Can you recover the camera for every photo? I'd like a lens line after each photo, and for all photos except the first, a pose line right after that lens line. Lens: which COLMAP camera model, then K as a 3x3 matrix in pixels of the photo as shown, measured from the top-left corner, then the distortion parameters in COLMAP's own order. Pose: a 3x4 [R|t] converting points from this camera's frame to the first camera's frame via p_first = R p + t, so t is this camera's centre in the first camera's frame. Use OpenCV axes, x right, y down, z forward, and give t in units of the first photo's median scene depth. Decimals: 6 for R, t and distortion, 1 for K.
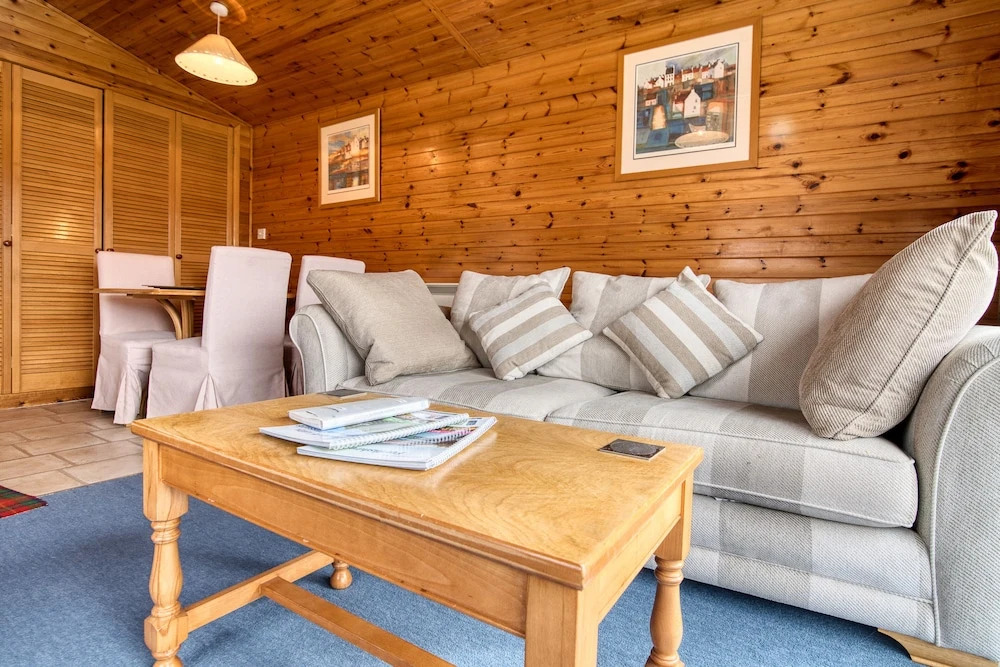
lens RADIAL K [[517.6, 0, 505.4], [0, 517.6, 316.9], [0, 0, 1]] dist [-0.014653, 0.001101]
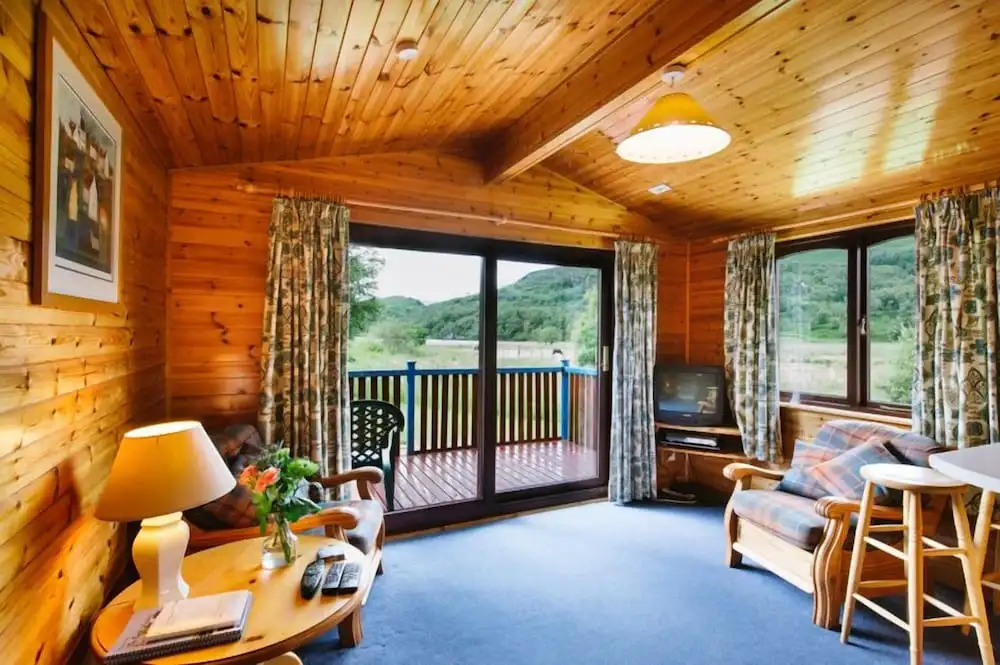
lens RADIAL K [[477.3, 0, 501.8], [0, 477.3, 327.2], [0, 0, 1]] dist [-0.001303, -0.002963]
pose [[-0.850908, -0.027456, 0.524597, -0.376921], [-0.014526, 0.999481, 0.028749, -0.292730], [-0.525115, 0.016842, -0.850865, 1.277640]]
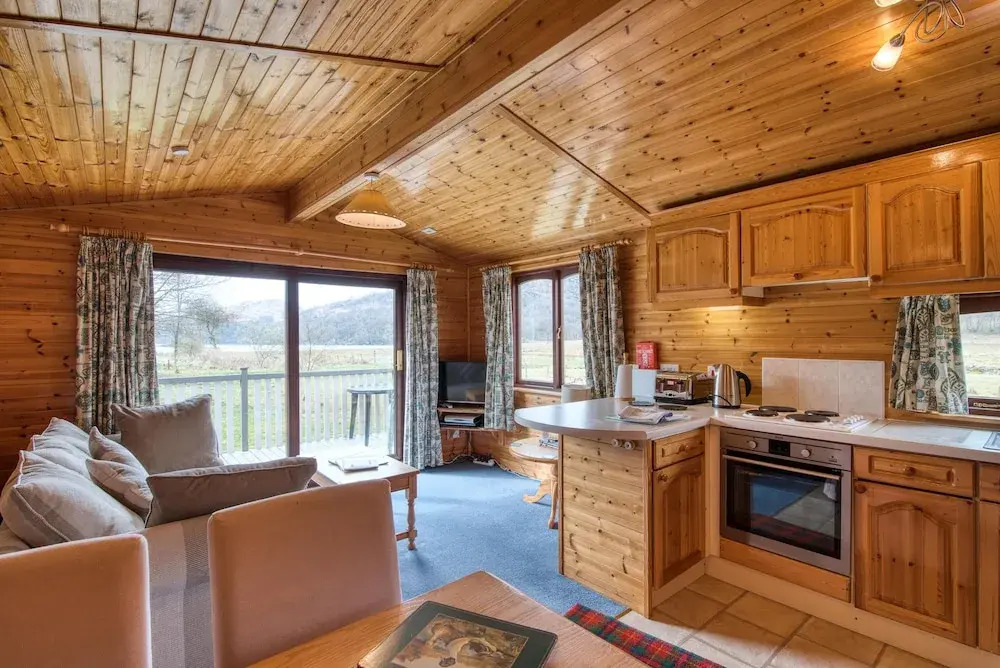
lens RADIAL K [[477.3, 0, 497.2], [0, 477.3, 334.7], [0, 0, 1]] dist [-0.001303, -0.002963]
pose [[-0.946336, -0.020654, 0.322524, -0.889151], [-0.009580, 0.999310, 0.035887, -0.330395], [-0.323043, 0.030871, -0.945881, 1.519584]]
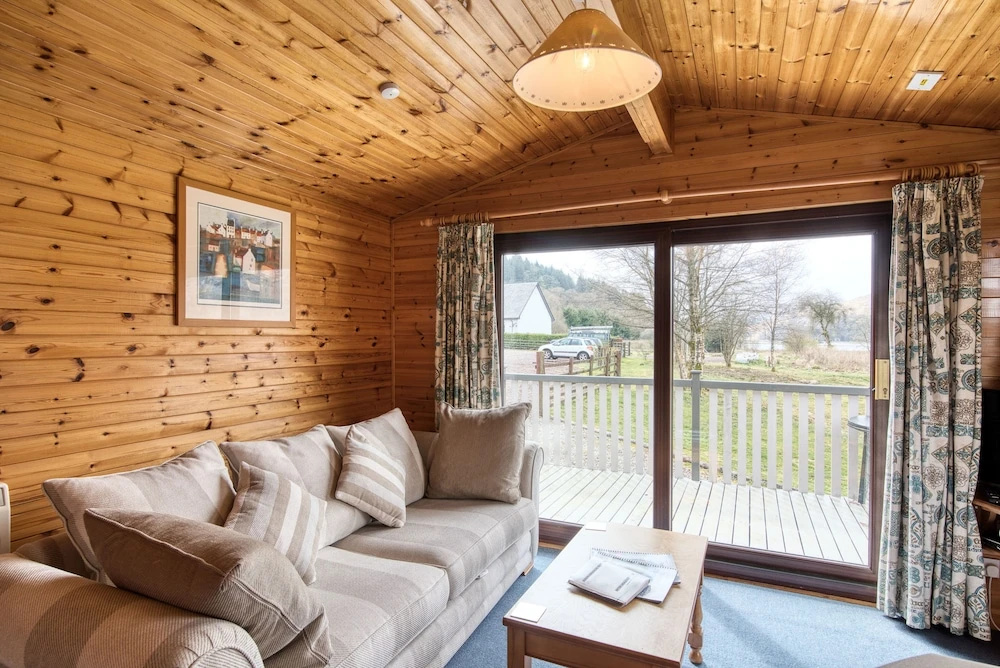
lens RADIAL K [[517.6, 0, 500.9], [0, 517.6, 336.2], [0, 0, 1]] dist [-0.014653, 0.001101]
pose [[-0.118162, -0.030767, 0.992518, -0.798467], [0.027471, 0.999036, 0.034239, -0.291439], [-0.992614, 0.031312, -0.117203, 0.633413]]
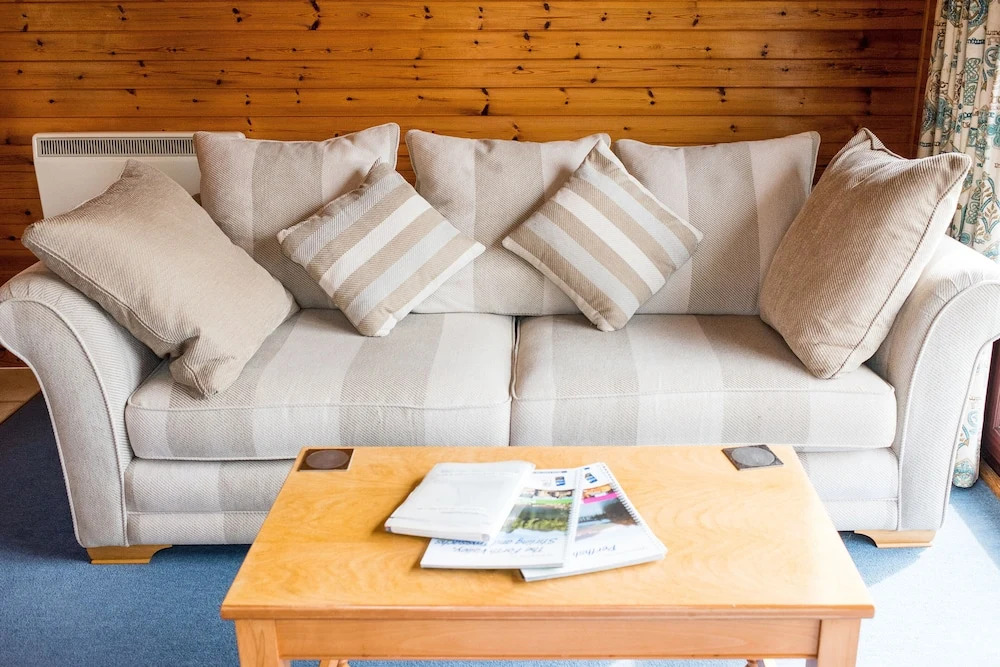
lens RADIAL K [[999.4, 0, 519.4], [0, 999.4, 324.7], [0, 0, 1]] dist [-0.001147, 0.000000]
pose [[0.849167, -0.207106, 0.485822, -0.399116], [0.044631, 0.944751, 0.324737, -0.258431], [-0.526235, -0.254073, 0.811495, -0.122909]]
